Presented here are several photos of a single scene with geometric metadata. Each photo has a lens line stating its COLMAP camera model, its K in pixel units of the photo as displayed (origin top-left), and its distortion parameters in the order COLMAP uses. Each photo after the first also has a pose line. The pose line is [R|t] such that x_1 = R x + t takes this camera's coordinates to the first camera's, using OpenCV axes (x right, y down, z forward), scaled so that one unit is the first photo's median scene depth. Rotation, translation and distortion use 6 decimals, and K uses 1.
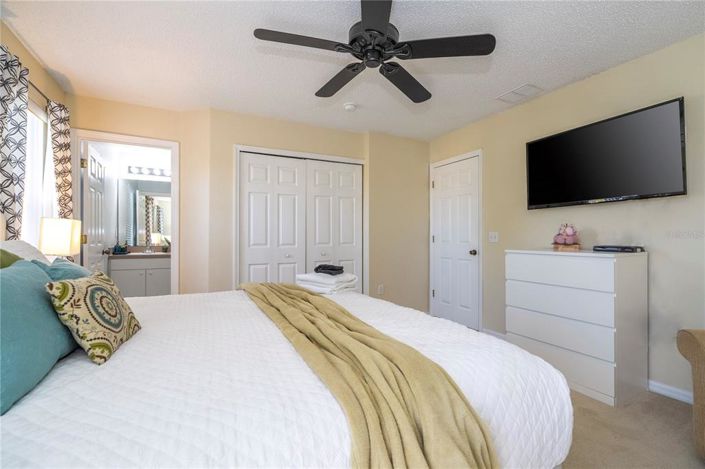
lens RADIAL K [[326.4, 0, 352.5], [0, 326.4, 234.5], [0, 0, 1]] dist [-0.003627, -0.000455]
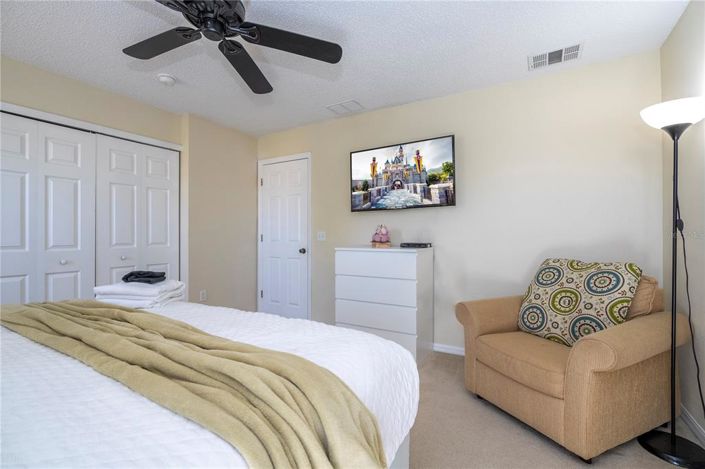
lens RADIAL K [[325.1, 0, 352.5], [0, 325.1, 234.5], [0, 0, 1]] dist [0.002577, 0.000512]
pose [[0.836895, 0.001776, 0.547360, -0.093915], [-0.003128, 0.999994, 0.001538, 0.001240], [-0.547354, -0.002999, 0.836896, 0.068482]]
